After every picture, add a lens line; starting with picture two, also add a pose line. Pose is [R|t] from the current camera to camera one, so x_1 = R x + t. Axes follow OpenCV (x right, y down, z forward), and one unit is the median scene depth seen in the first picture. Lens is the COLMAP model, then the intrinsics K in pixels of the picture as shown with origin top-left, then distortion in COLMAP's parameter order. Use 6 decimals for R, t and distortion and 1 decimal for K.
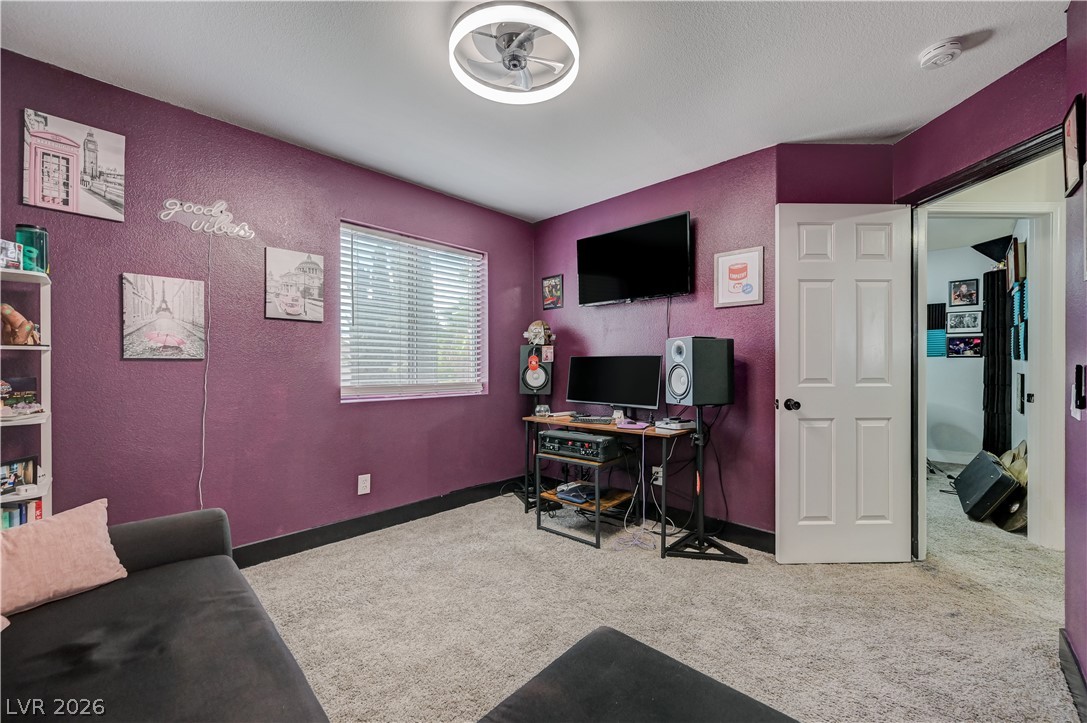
lens RADIAL K [[434.5, 0, 547.8], [0, 434.5, 363.7], [0, 0, 1]] dist [-0.000215, 0.000101]
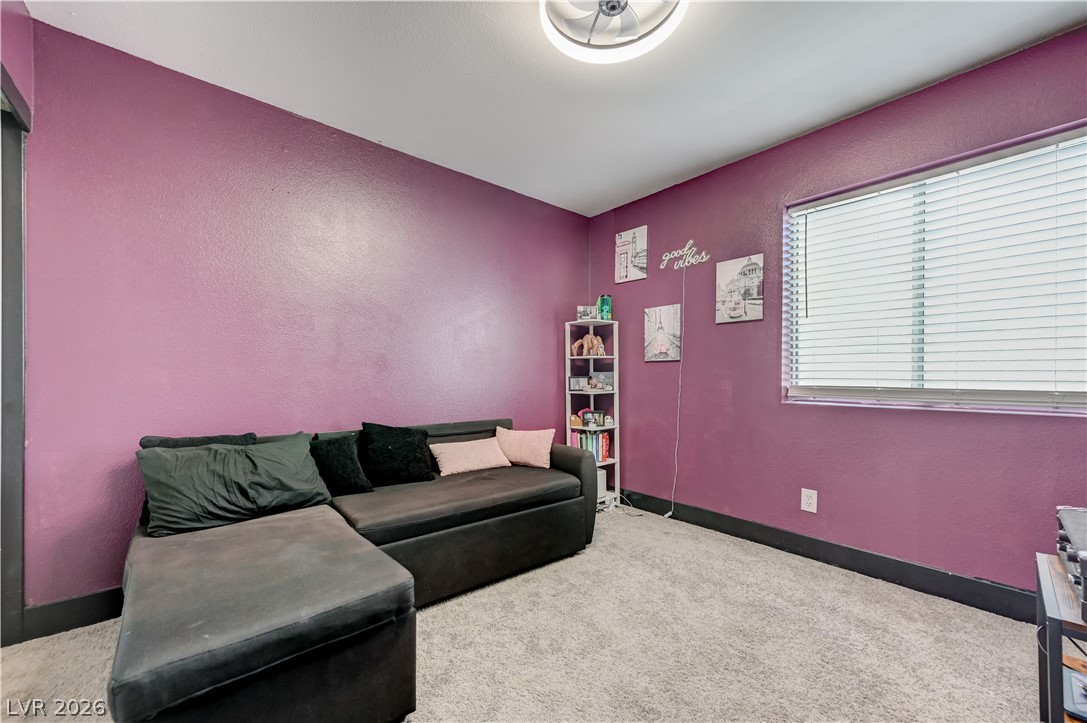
lens RADIAL K [[434.5, 0, 548.8], [0, 434.5, 369.9], [0, 0, 1]] dist [-0.000215, 0.000101]
pose [[-0.114090, -0.007171, -0.993445, 0.623735], [0.007758, 0.999937, -0.008109, 0.027414], [0.993440, -0.008632, -0.114027, 0.742452]]
